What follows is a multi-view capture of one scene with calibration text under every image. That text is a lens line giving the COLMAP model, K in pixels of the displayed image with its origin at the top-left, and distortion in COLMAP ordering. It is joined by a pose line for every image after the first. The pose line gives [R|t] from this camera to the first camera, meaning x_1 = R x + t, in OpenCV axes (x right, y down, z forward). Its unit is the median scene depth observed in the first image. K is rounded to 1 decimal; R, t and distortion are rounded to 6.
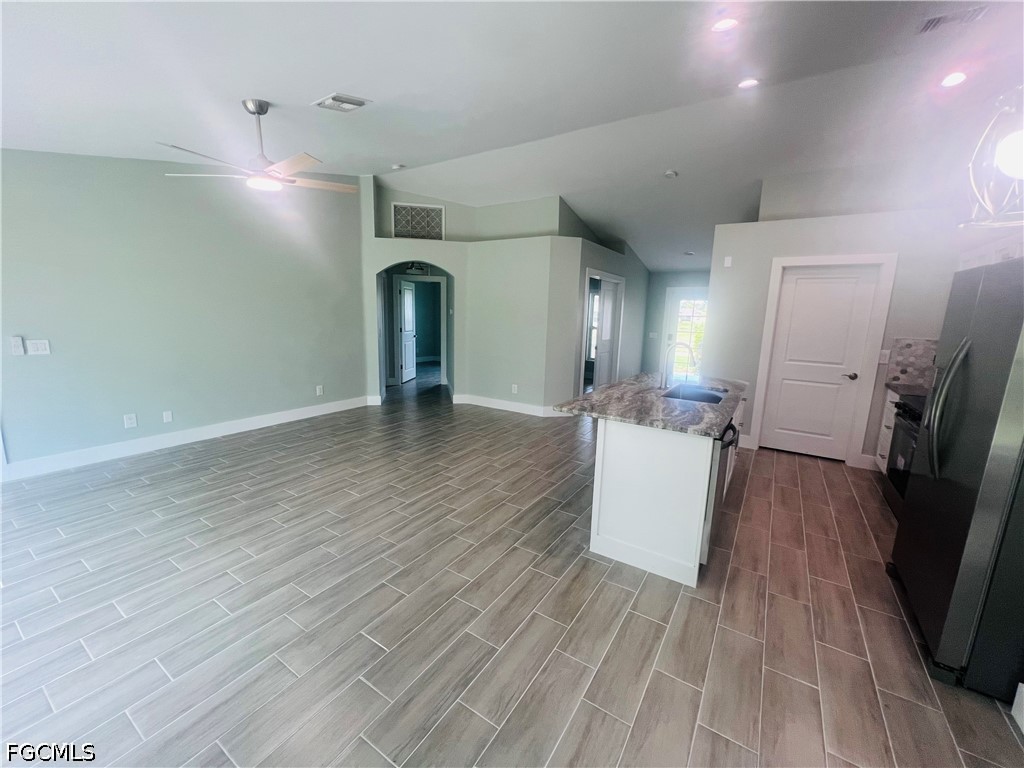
lens RADIAL K [[413.7, 0, 512.0], [0, 413.7, 384.0], [0, 0, 1]] dist [-0.005226, 0.003369]
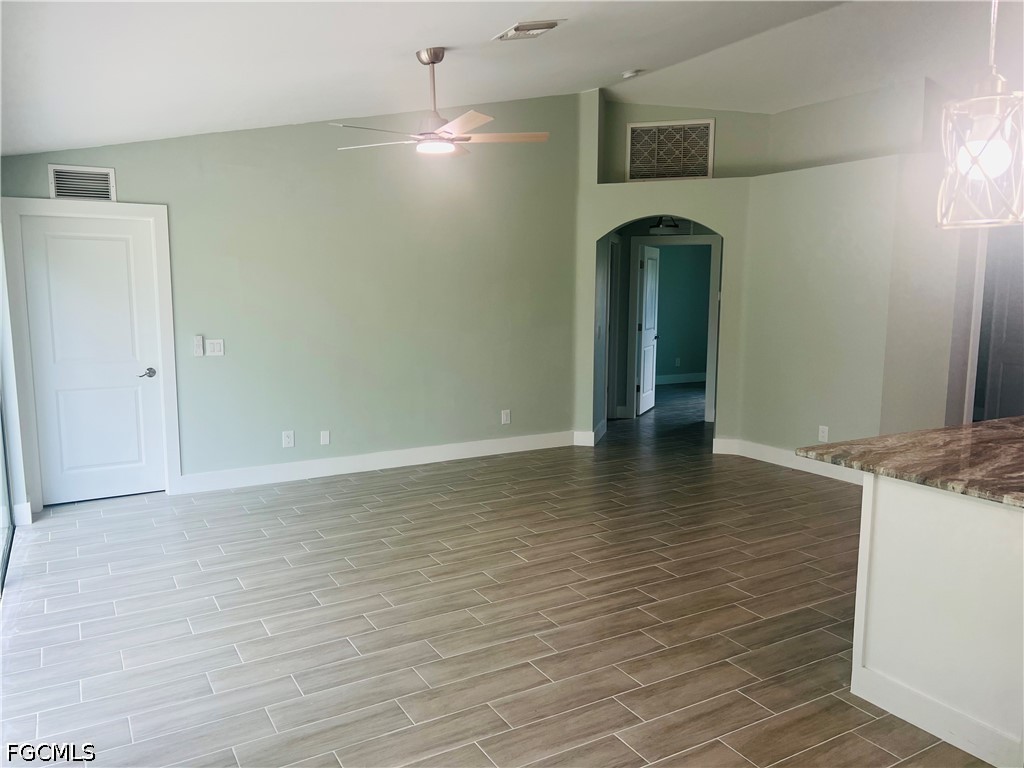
lens RADIAL K [[773.8, 0, 509.4], [0, 773.8, 389.3], [0, 0, 1]] dist [0.105567, -0.166581]
pose [[0.888703, 0.035630, -0.457096, 0.177012], [-0.057858, 0.997721, -0.034719, 0.020927], [0.454817, 0.057302, 0.888739, -0.189829]]
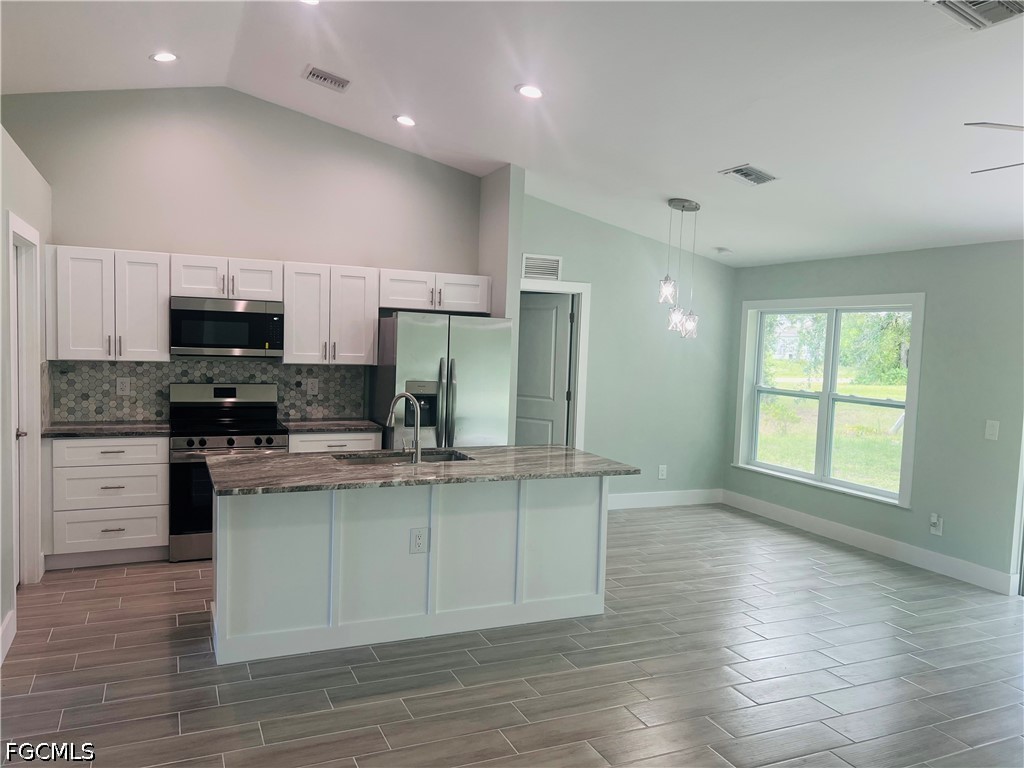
lens RADIAL K [[773.8, 0, 509.4], [0, 773.8, 389.3], [0, 0, 1]] dist [0.105567, -0.166581]
pose [[-0.837389, -0.093773, 0.538503, -0.366905], [0.038498, 0.972610, 0.229234, -0.340523], [-0.545249, 0.212689, -0.810843, 1.684717]]
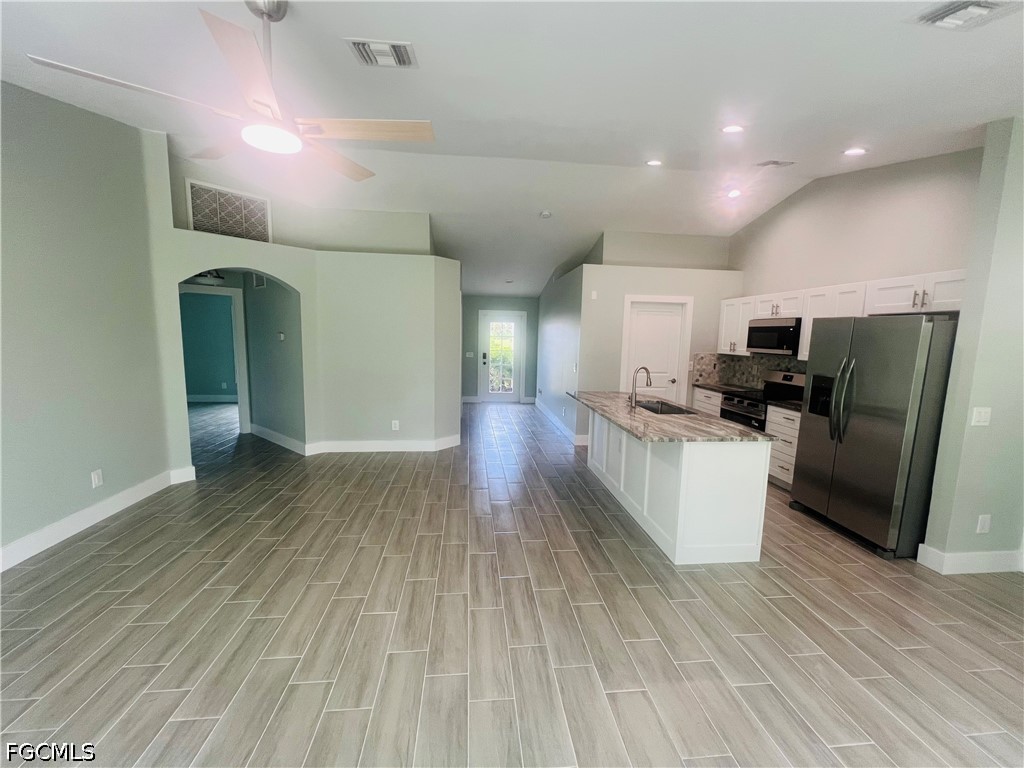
lens RADIAL K [[411.6, 0, 512.0], [0, 411.6, 384.0], [0, 0, 1]] dist [-0.000647, -0.000050]
pose [[0.776897, -0.086952, 0.623595, -0.540956], [0.108799, 0.994059, 0.003062, -0.081663], [-0.620156, 0.065468, 0.781742, 0.272751]]
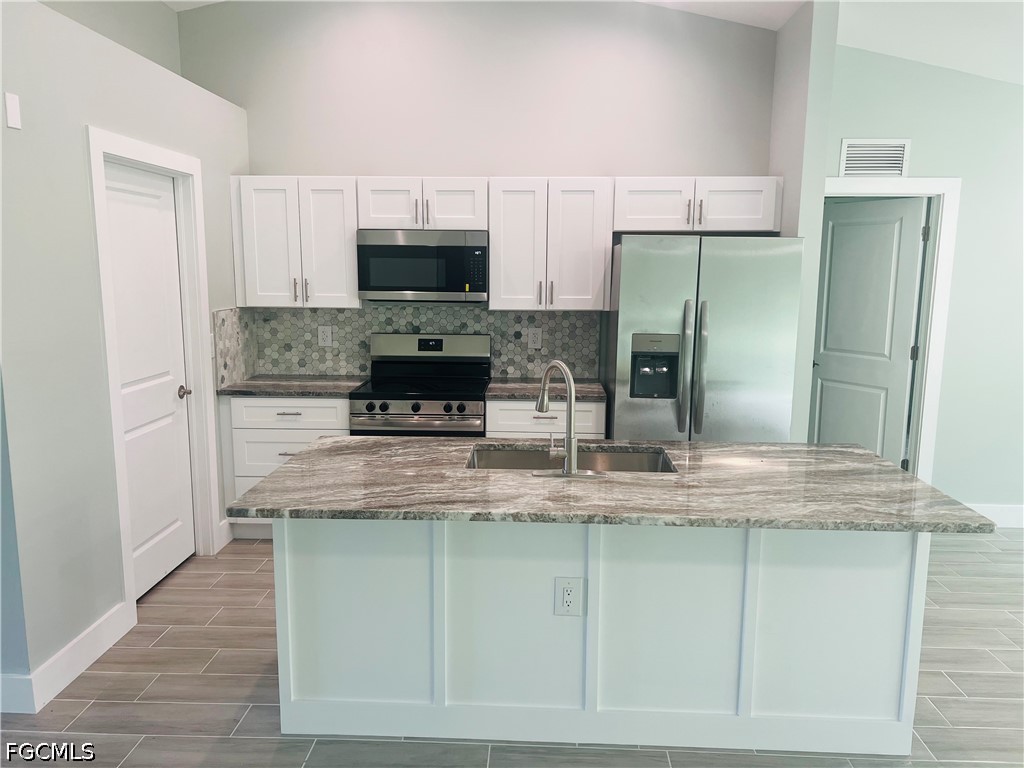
lens RADIAL K [[773.8, 0, 509.4], [0, 773.8, 389.3], [0, 0, 1]] dist [0.105567, -0.166581]
pose [[-0.510882, -0.167134, 0.843247, -0.218741], [0.129525, 0.954754, 0.267708, -0.256351], [-0.849837, 0.245989, -0.466119, 1.241745]]
